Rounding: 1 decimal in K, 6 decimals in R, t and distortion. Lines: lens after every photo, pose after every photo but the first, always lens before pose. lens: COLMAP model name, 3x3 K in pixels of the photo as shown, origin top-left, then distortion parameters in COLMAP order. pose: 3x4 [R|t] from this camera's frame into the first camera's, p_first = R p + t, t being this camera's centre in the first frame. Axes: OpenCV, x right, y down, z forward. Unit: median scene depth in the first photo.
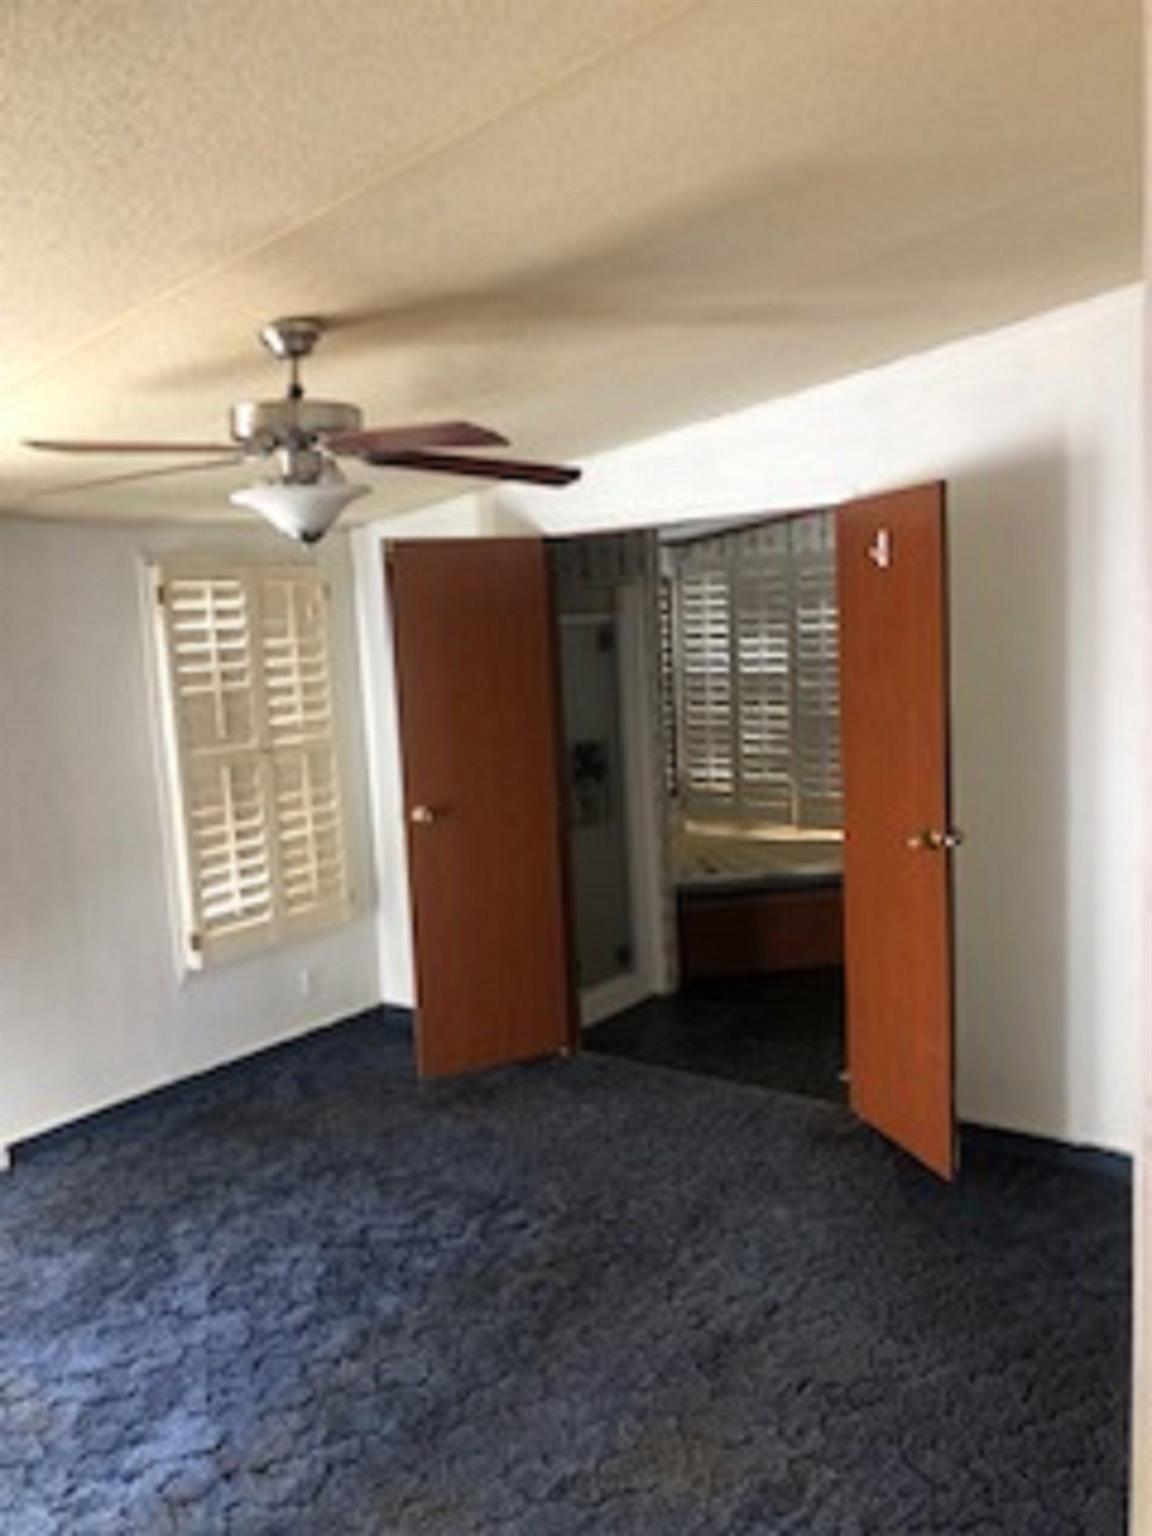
lens RADIAL K [[1259.5, 0, 576.0], [0, 1259.5, 768.0], [0, 0, 1]] dist [0.024245, -0.010944]
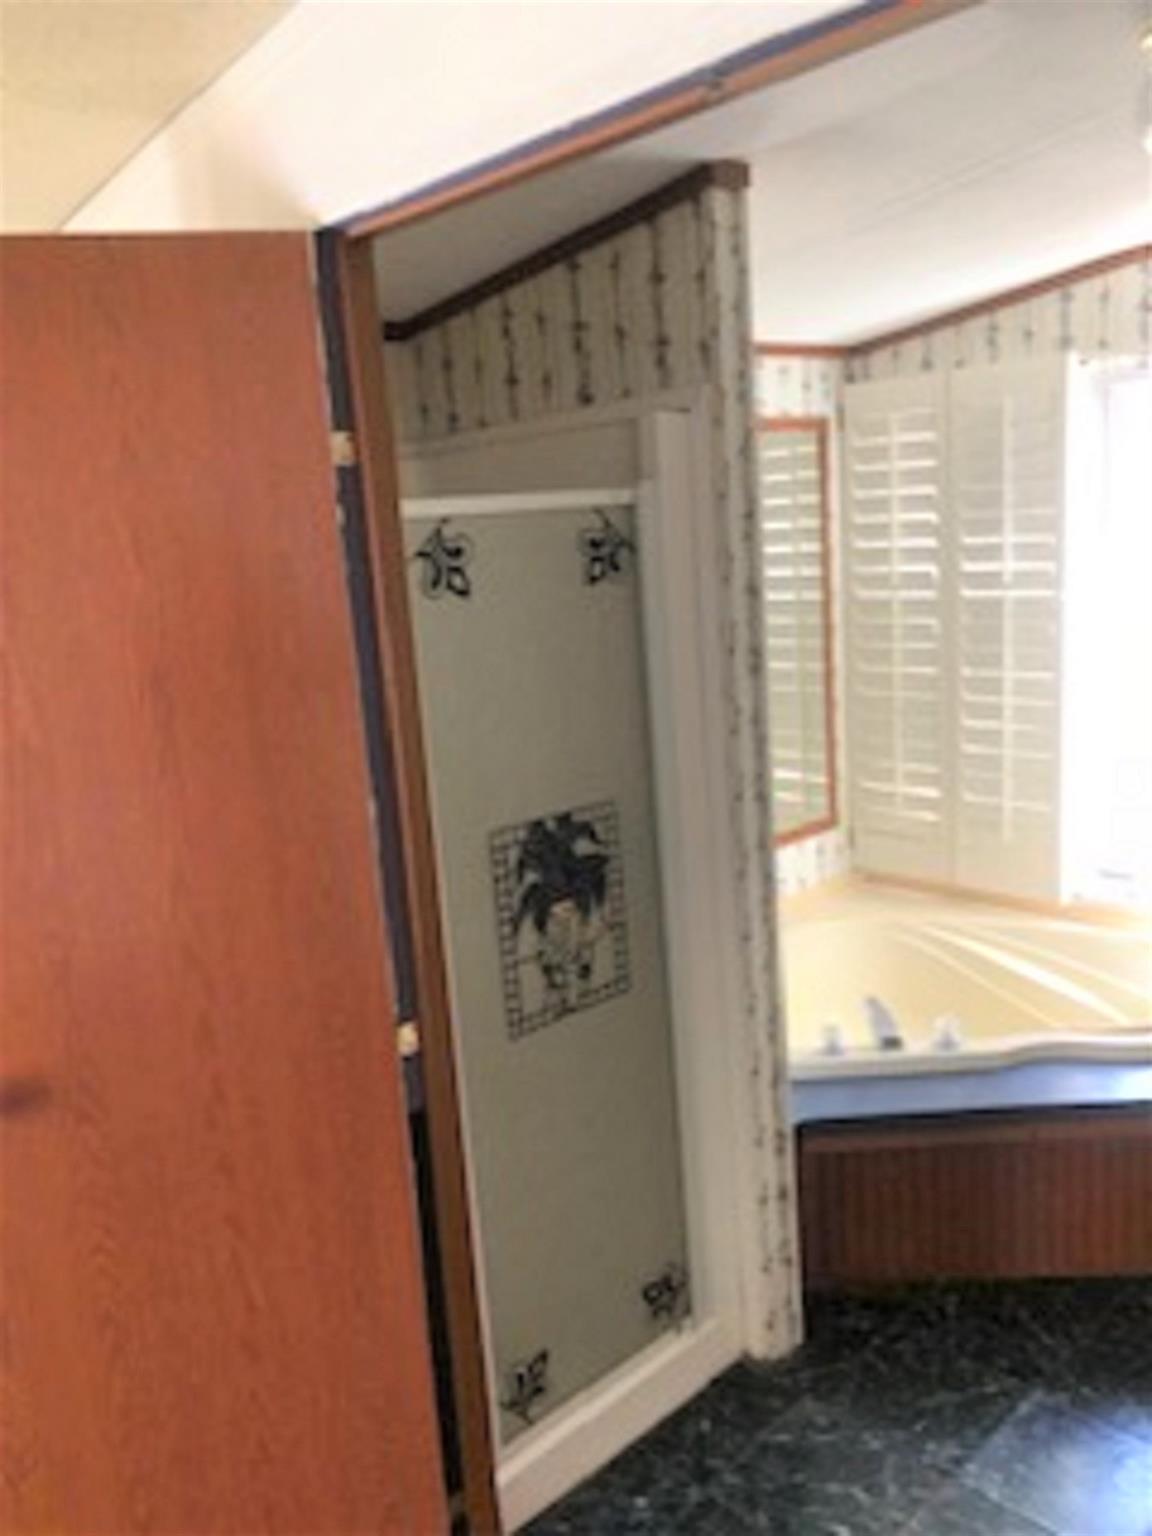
lens RADIAL K [[1259.5, 0, 576.0], [0, 1259.5, 768.0], [0, 0, 1]] dist [0.024245, -0.010944]
pose [[0.986978, 0.009199, -0.160594, 0.058401], [0.004433, 0.996429, 0.084319, -0.051584], [0.160796, -0.083933, 0.983412, 0.459116]]
